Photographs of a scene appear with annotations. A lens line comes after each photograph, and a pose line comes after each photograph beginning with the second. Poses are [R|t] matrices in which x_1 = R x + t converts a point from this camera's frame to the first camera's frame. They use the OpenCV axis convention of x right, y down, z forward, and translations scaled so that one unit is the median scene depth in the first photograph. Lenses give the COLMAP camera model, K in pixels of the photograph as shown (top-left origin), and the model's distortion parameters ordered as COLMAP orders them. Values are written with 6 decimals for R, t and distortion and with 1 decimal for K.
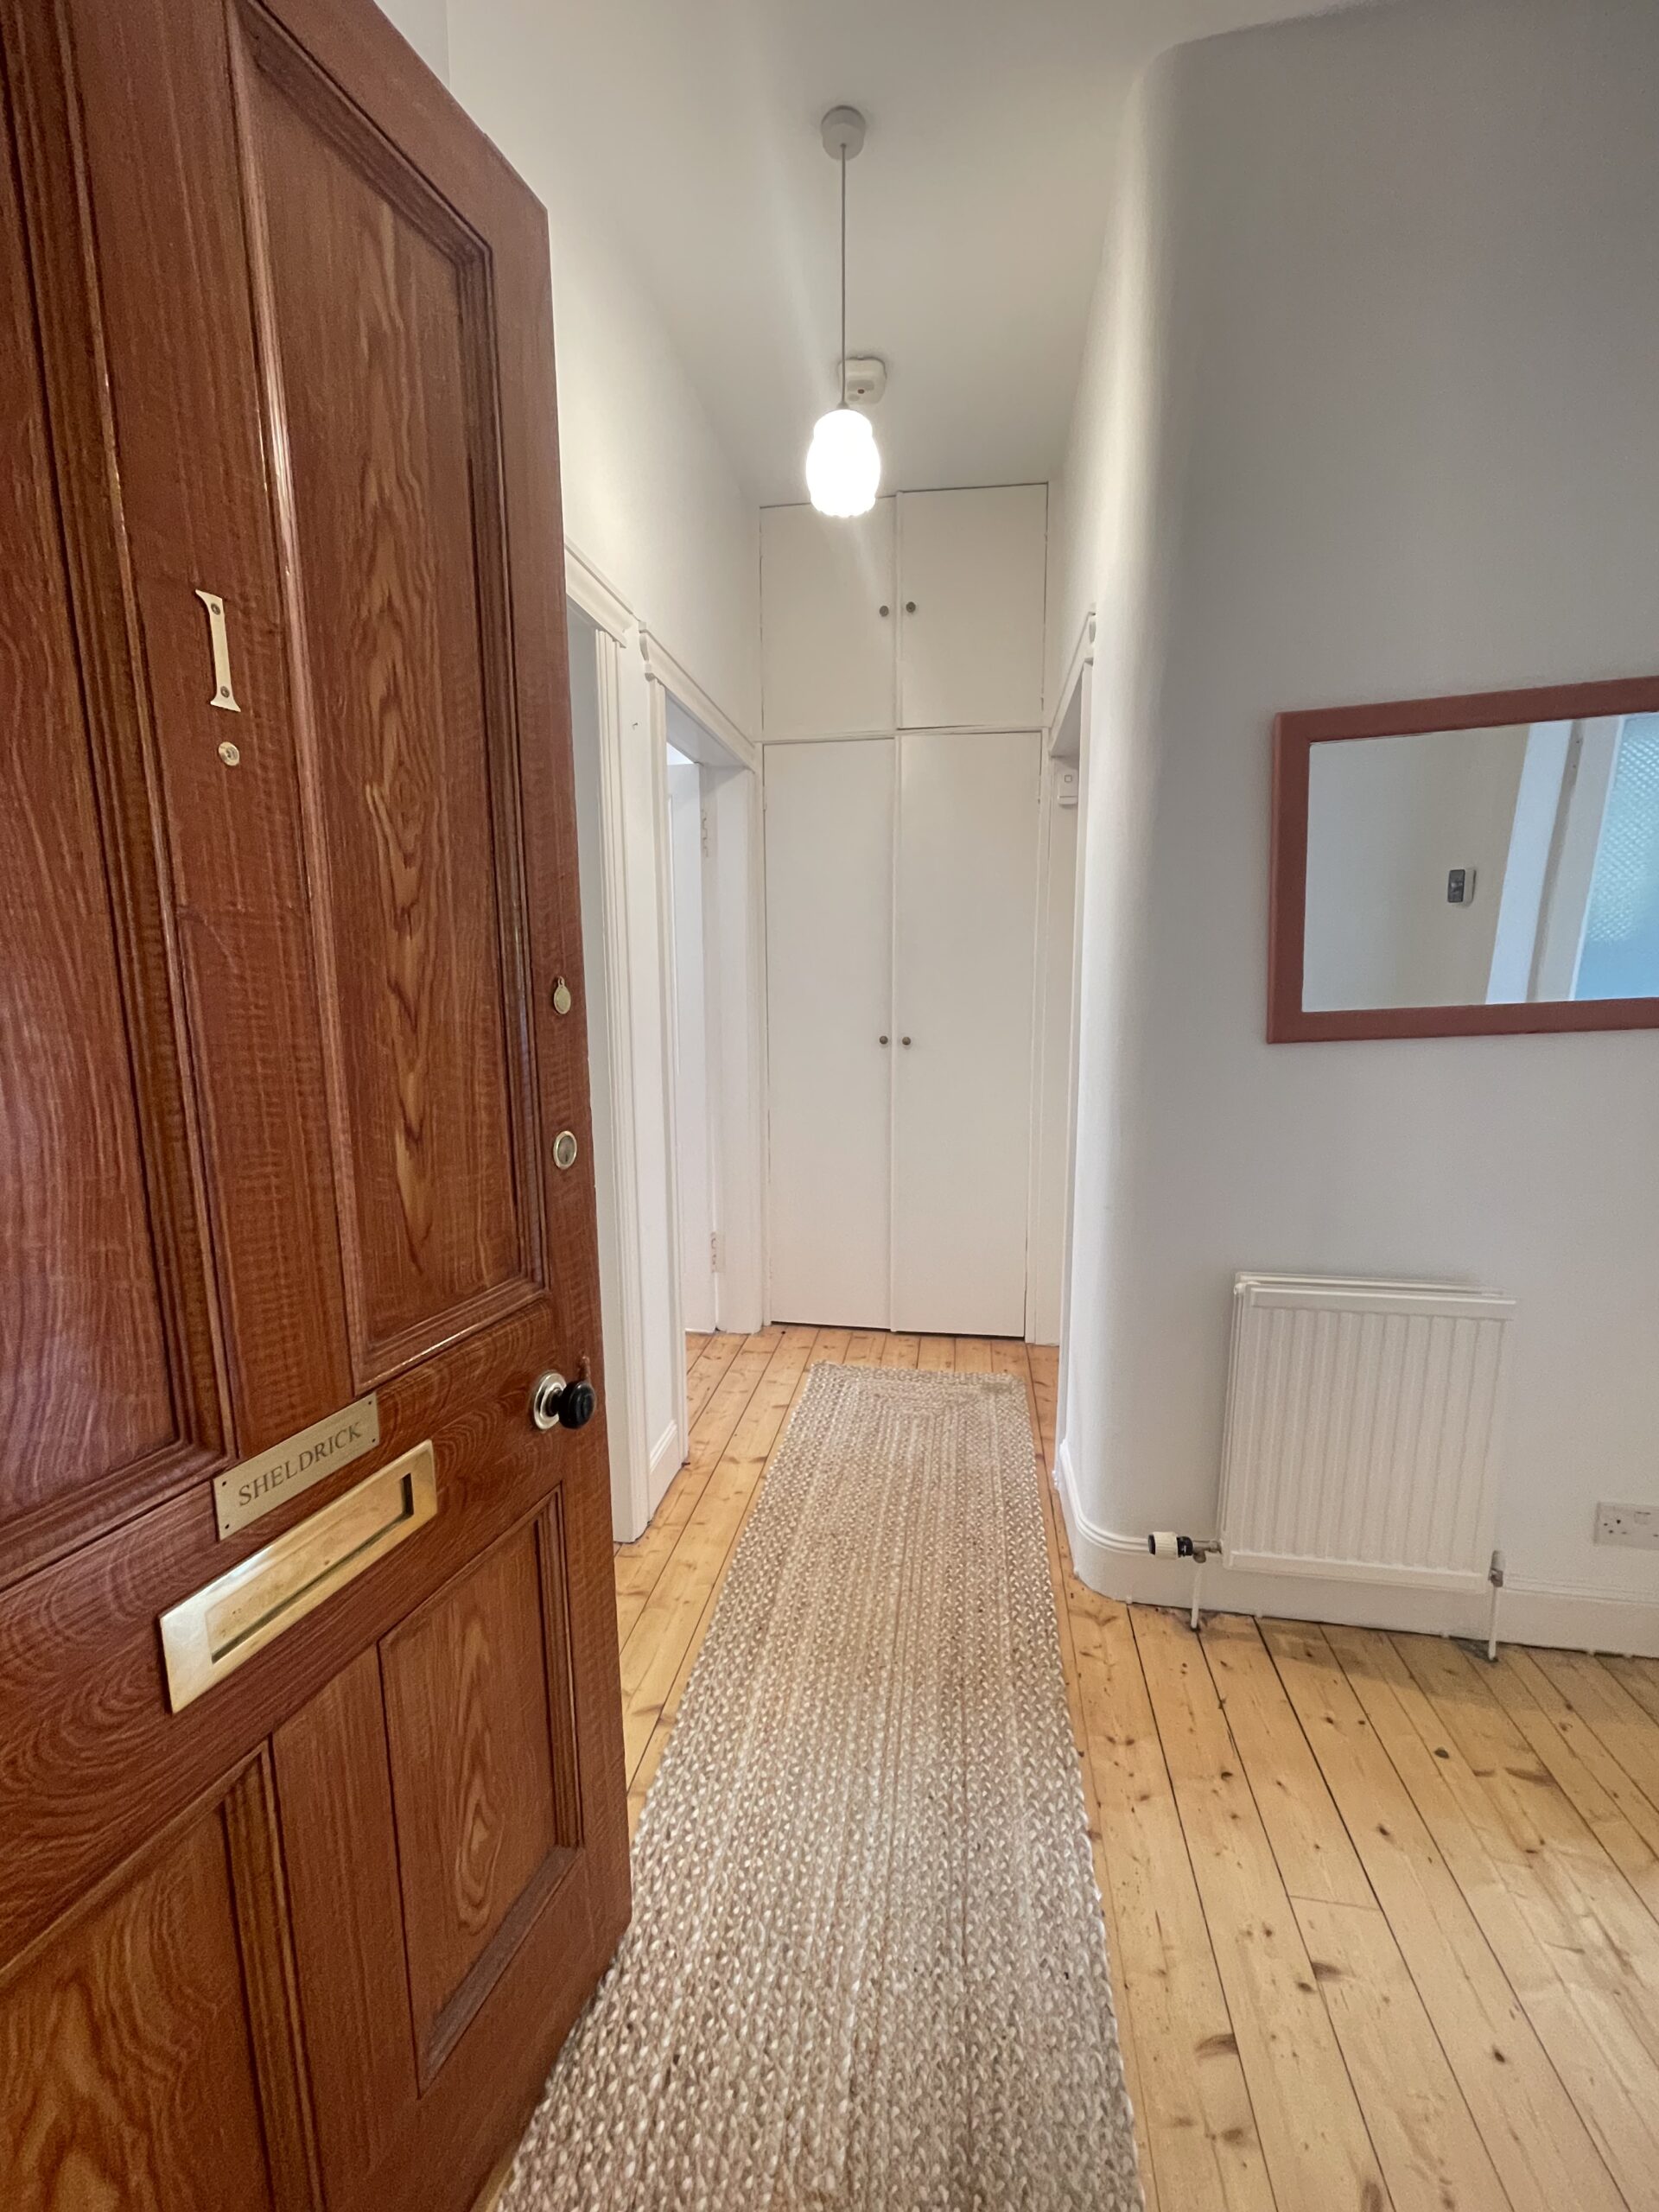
lens RADIAL K [[905.1, 0, 825.5], [0, 905.1, 1101.7], [0, 0, 1]] dist [0.000999, 0.000048]
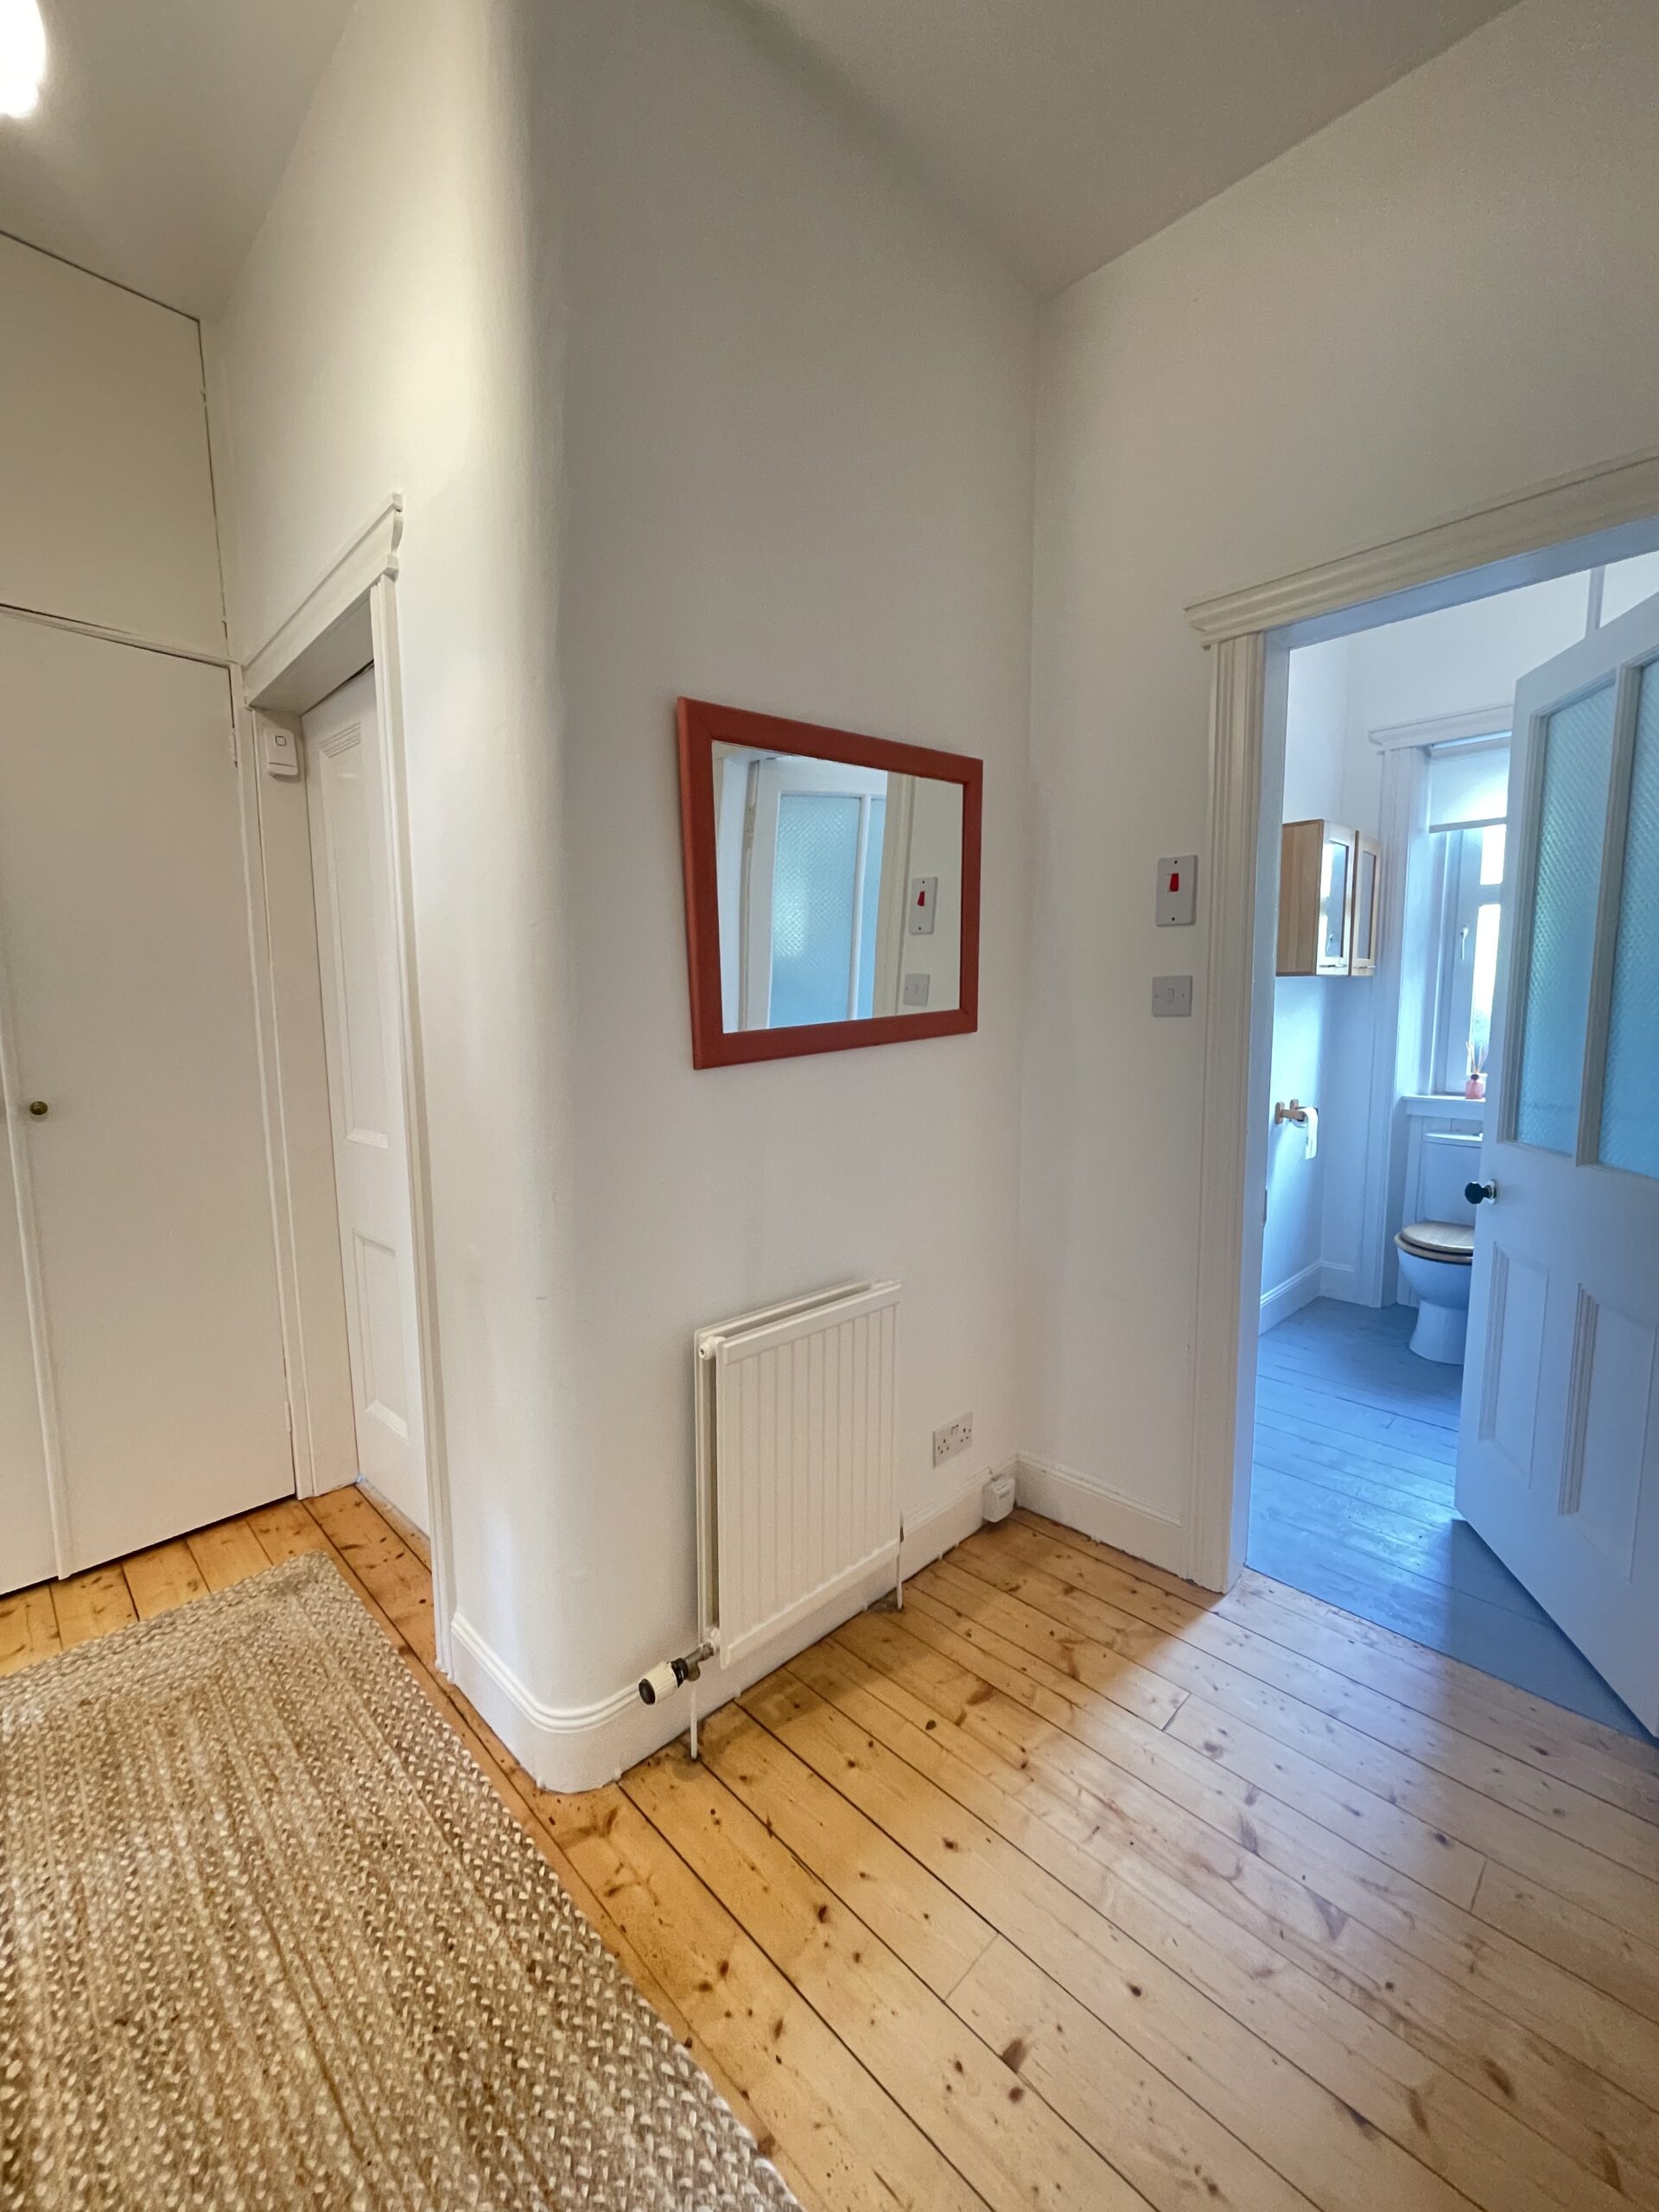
lens RADIAL K [[888.4, 0, 825.5], [0, 888.4, 1109.6], [0, 0, 1]] dist [0.011513, -0.006466]
pose [[0.595359, -0.090649, 0.798330, -0.139378], [0.119417, 0.992563, 0.023647, -0.029238], [-0.794536, 0.081256, 0.601756, 0.361931]]
